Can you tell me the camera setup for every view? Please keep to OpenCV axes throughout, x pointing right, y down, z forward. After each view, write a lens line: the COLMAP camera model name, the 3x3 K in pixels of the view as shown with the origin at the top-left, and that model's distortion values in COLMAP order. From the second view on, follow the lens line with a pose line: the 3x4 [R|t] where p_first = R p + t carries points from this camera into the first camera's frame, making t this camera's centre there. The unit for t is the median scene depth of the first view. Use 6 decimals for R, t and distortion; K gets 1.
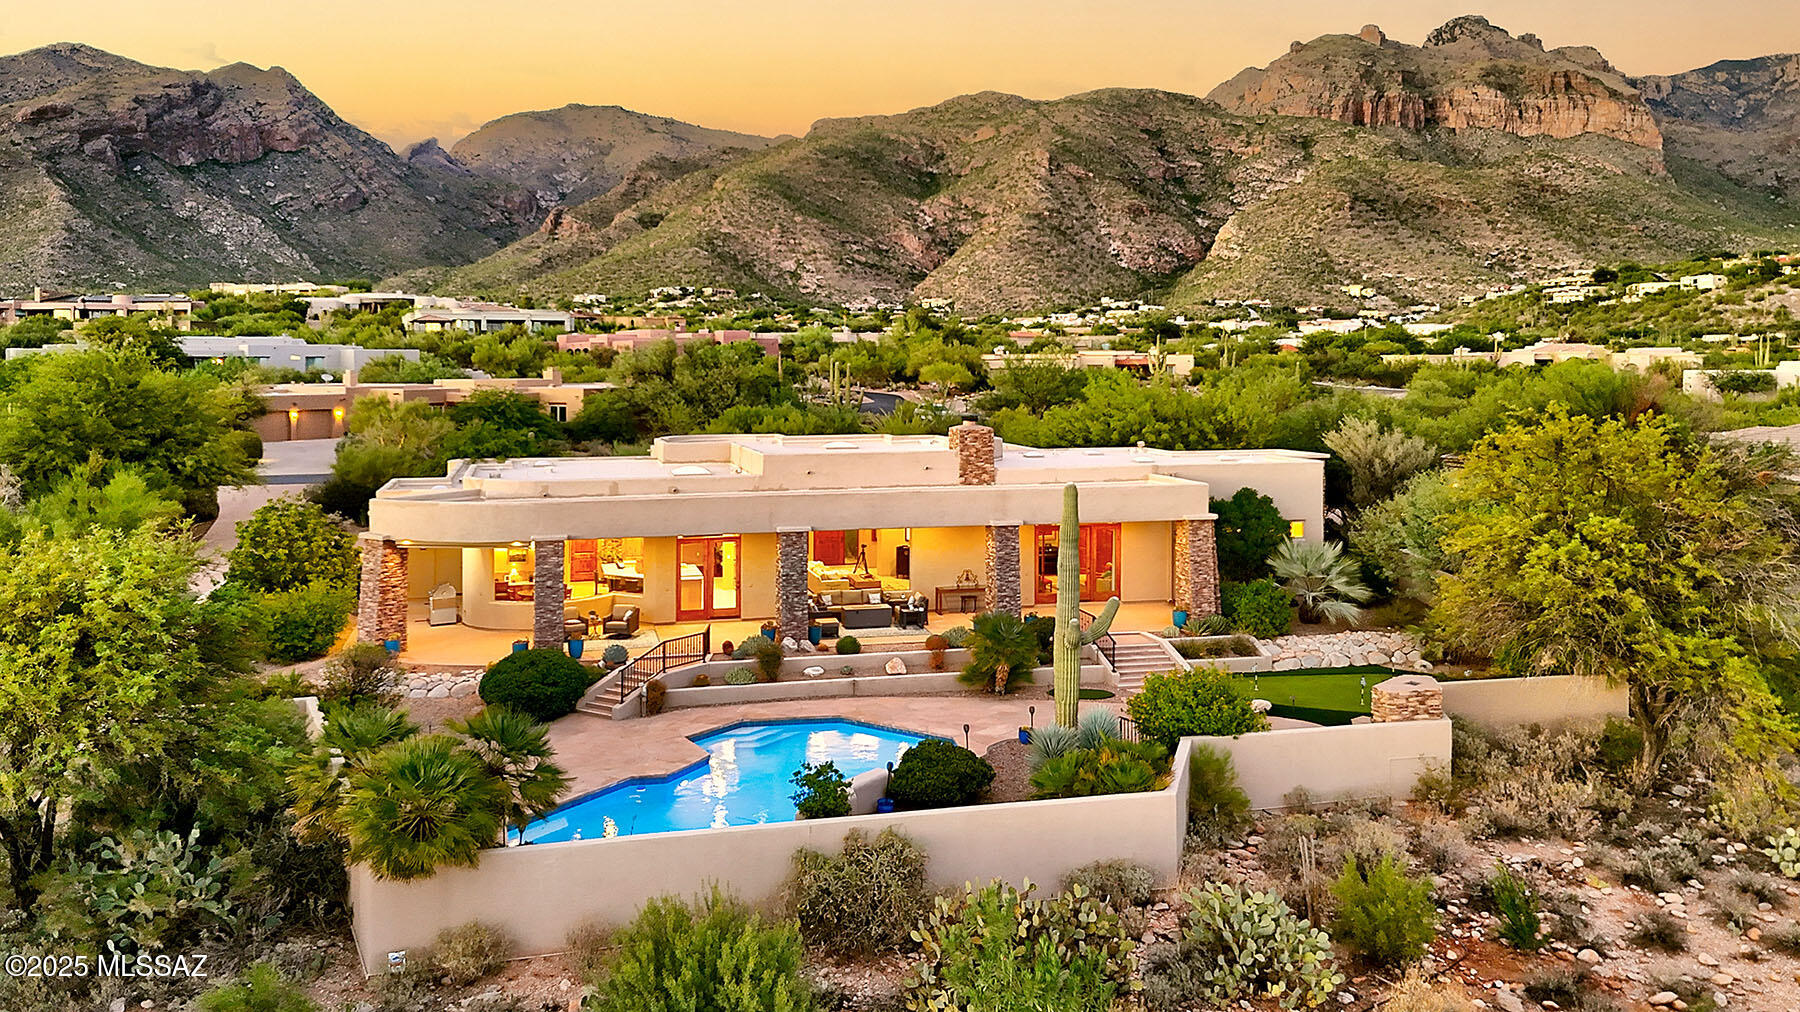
lens RADIAL K [[1432.2, 0, 906.1], [0, 1432.2, 379.2], [0, 0, 1]] dist [0.054482, -0.077139]
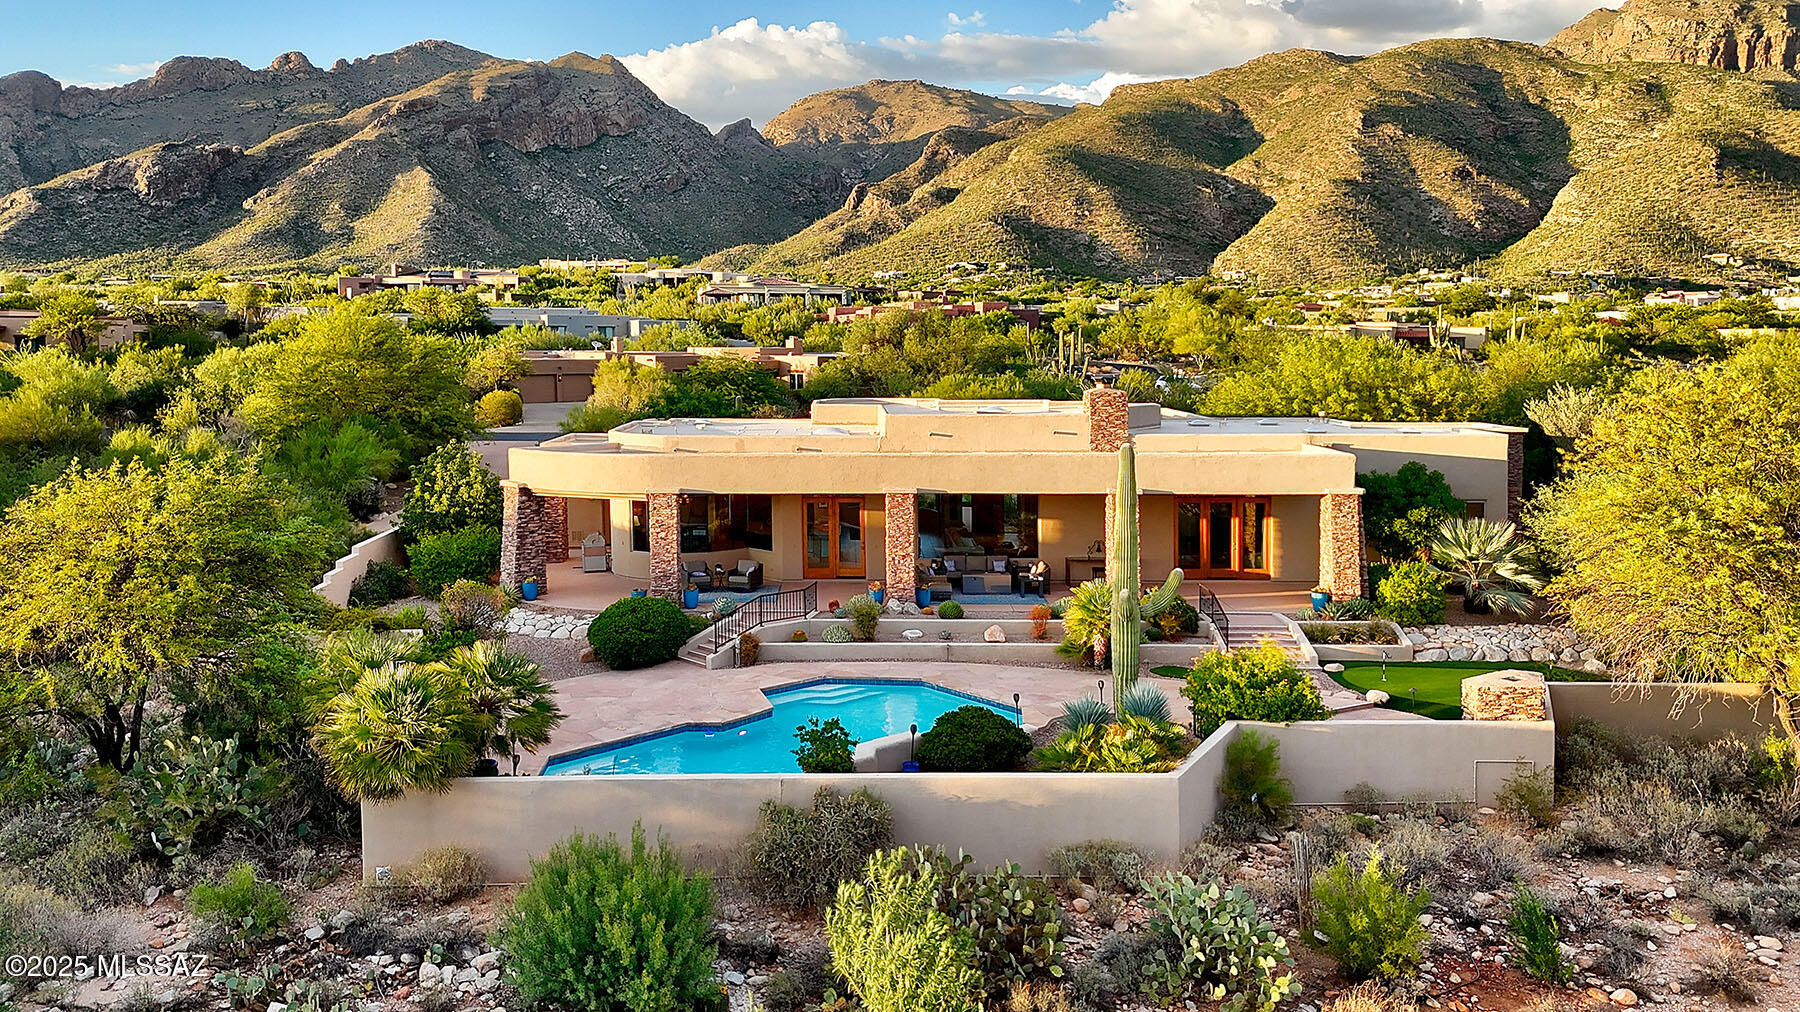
lens RADIAL K [[1433.1, 0, 898.2], [0, 1433.1, 441.6], [0, 0, 1]] dist [0.062680, -0.088793]
pose [[0.972986, 0.022917, -0.229725, 0.129804], [-0.009482, 0.998188, 0.059414, 0.011920], [0.230670, -0.055631, 0.971440, 0.043785]]
